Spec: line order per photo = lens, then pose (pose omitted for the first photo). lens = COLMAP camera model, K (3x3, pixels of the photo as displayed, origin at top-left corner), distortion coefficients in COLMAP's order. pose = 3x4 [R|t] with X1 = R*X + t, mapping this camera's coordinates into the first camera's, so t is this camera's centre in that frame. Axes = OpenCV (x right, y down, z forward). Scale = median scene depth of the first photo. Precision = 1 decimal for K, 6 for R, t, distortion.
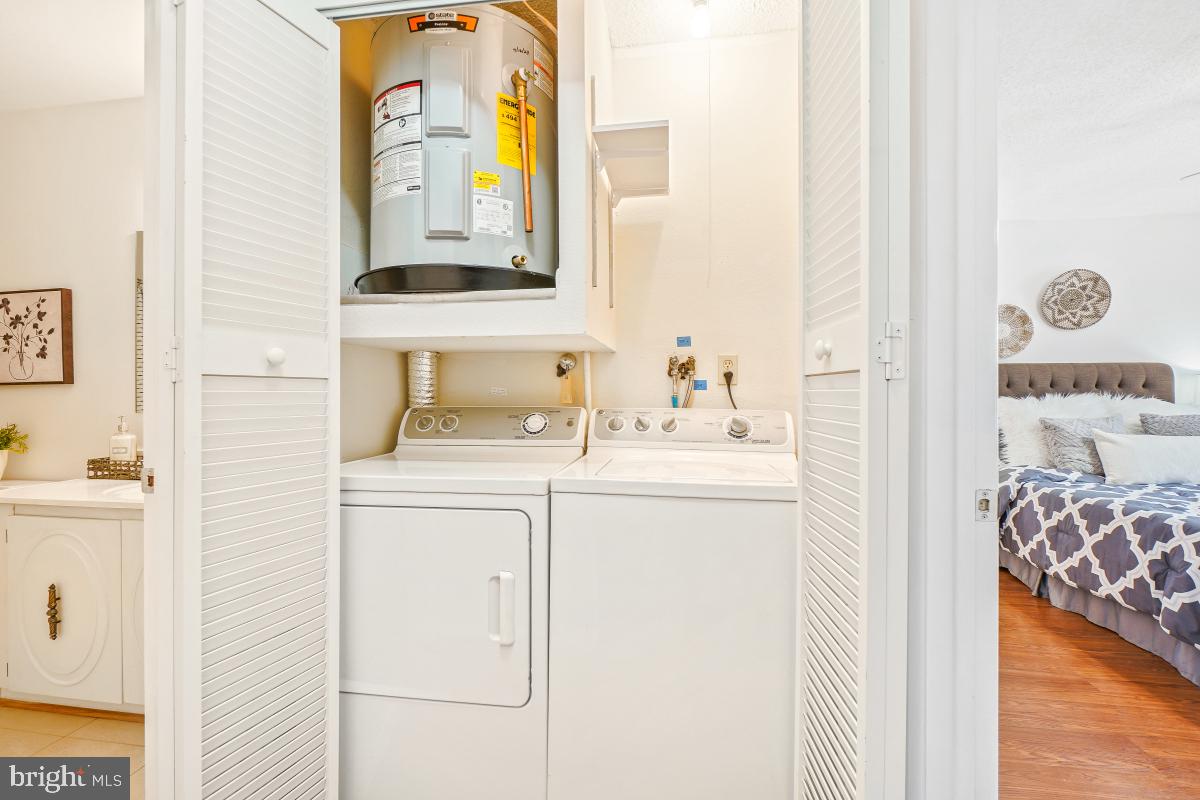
lens RADIAL K [[524.9, 0, 595.6], [0, 524.9, 385.5], [0, 0, 1]] dist [-0.008613, -0.000363]
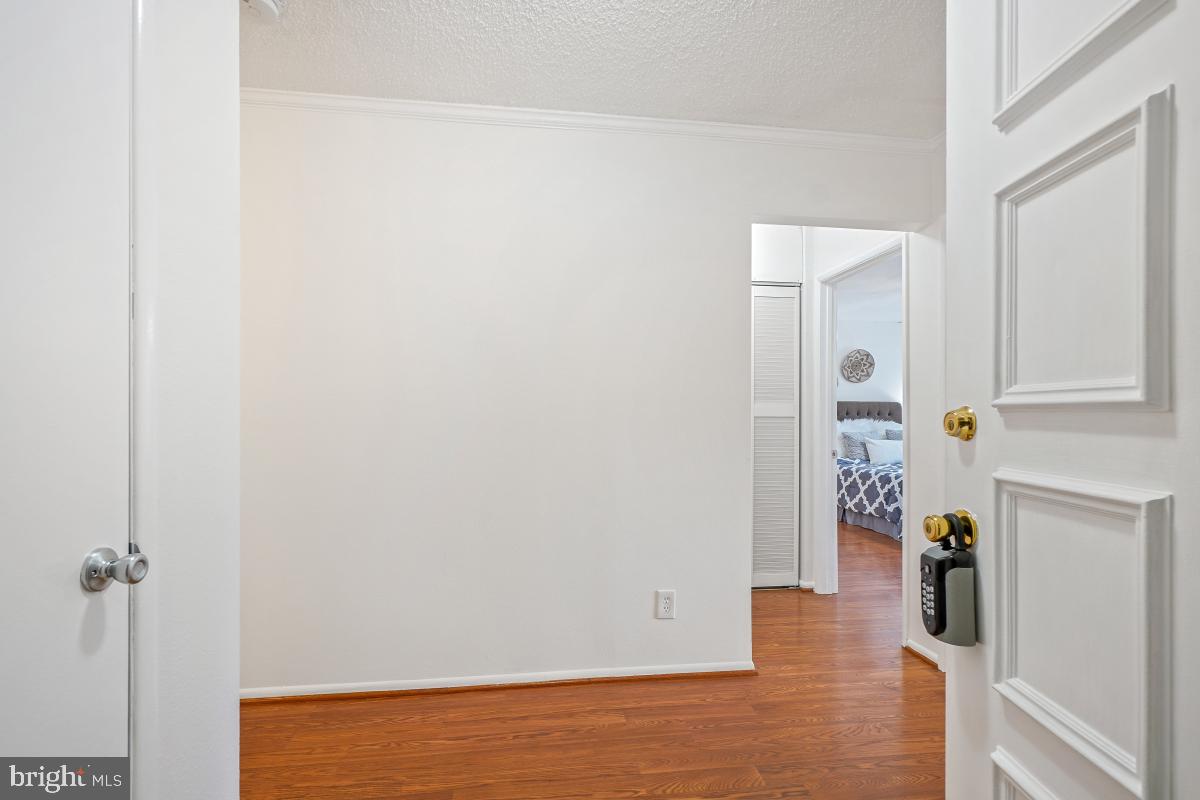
lens RADIAL K [[539.2, 0, 581.9], [0, 539.2, 397.6], [0, 0, 1]] dist [-0.055864, 0.025005]
pose [[0.966166, 0.011351, 0.257670, -0.633692], [-0.007225, 0.999830, -0.016954, -0.025298], [-0.257818, 0.014519, 0.966084, -0.708253]]
